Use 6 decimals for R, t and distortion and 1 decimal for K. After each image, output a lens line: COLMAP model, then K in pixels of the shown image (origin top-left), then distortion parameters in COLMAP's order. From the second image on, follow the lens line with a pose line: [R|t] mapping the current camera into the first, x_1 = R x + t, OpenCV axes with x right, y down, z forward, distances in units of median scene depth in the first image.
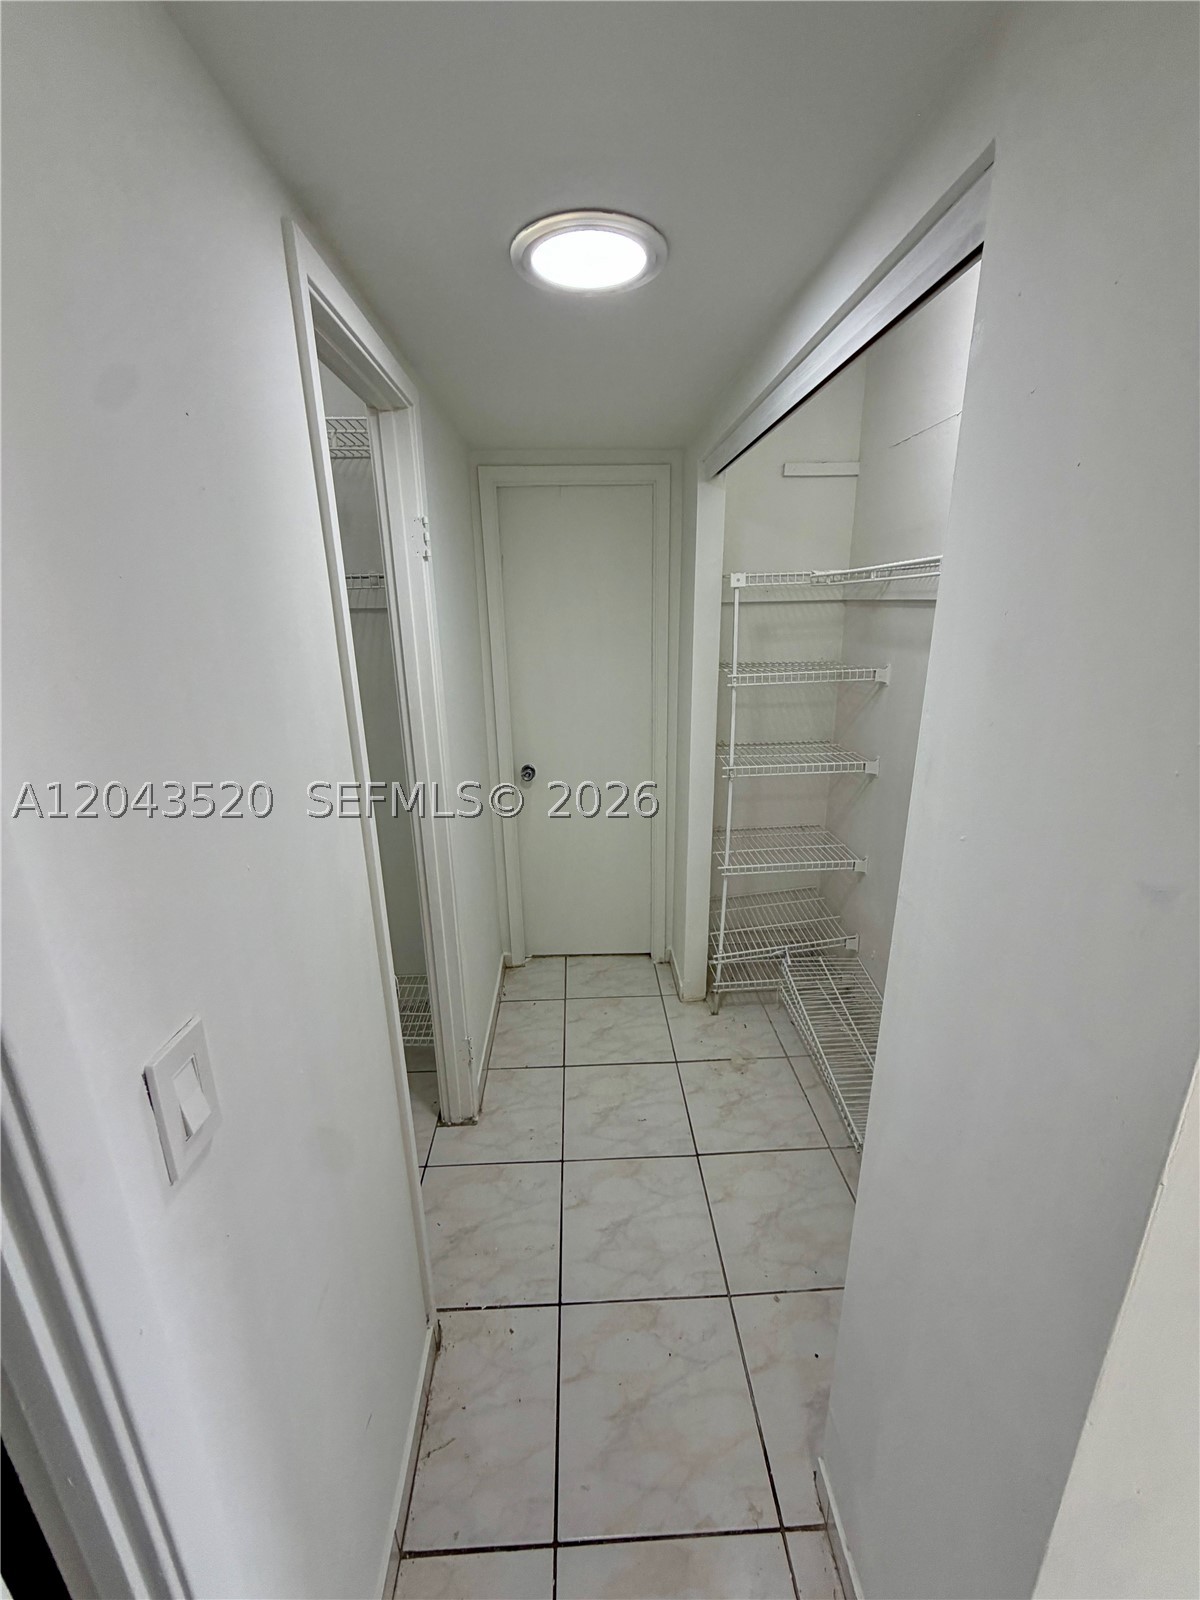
lens RADIAL K [[639.0, 0, 597.9], [0, 639.0, 795.3], [0, 0, 1]] dist [-0.005939, 0.000865]
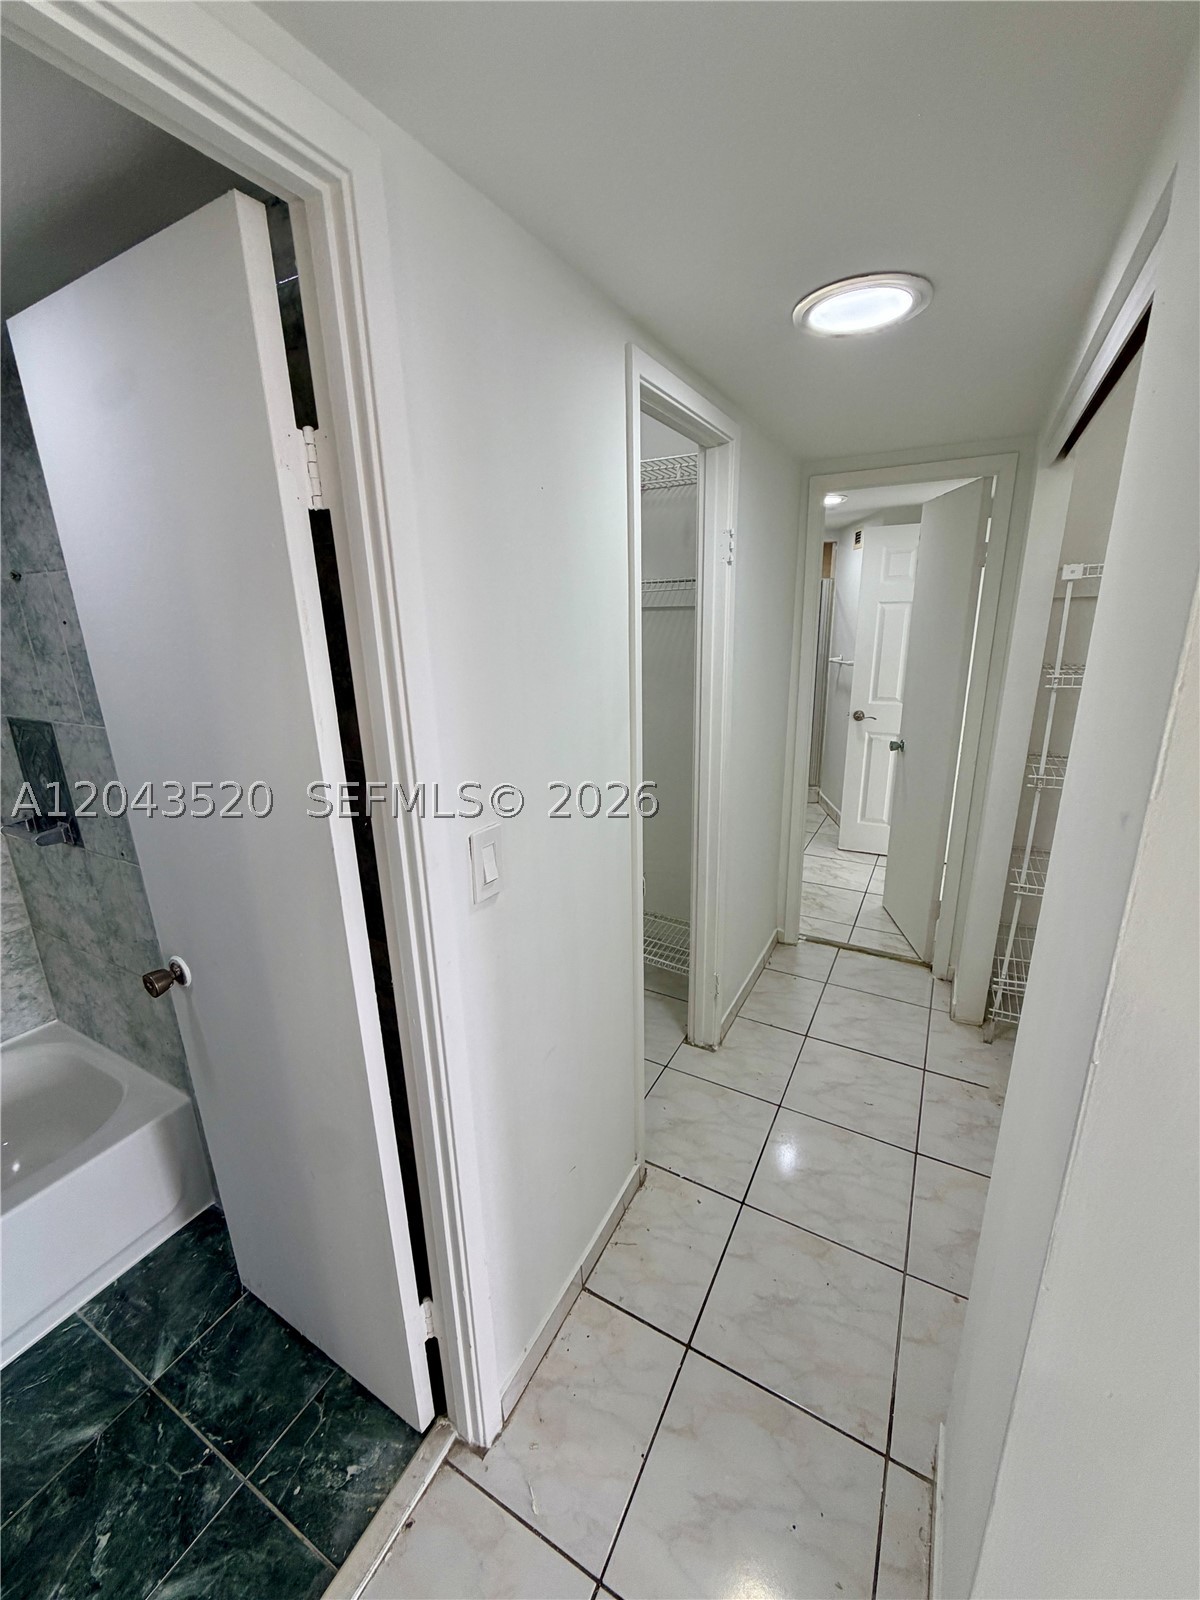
lens RADIAL K [[639.0, 0, 598.5], [0, 639.0, 797.8], [0, 0, 1]] dist [-0.005939, 0.000865]
pose [[0.854374, 0.140018, -0.500440, 0.143764], [-0.140606, 0.989383, 0.036769, 0.046612], [0.500275, 0.038950, 0.864990, -0.122328]]
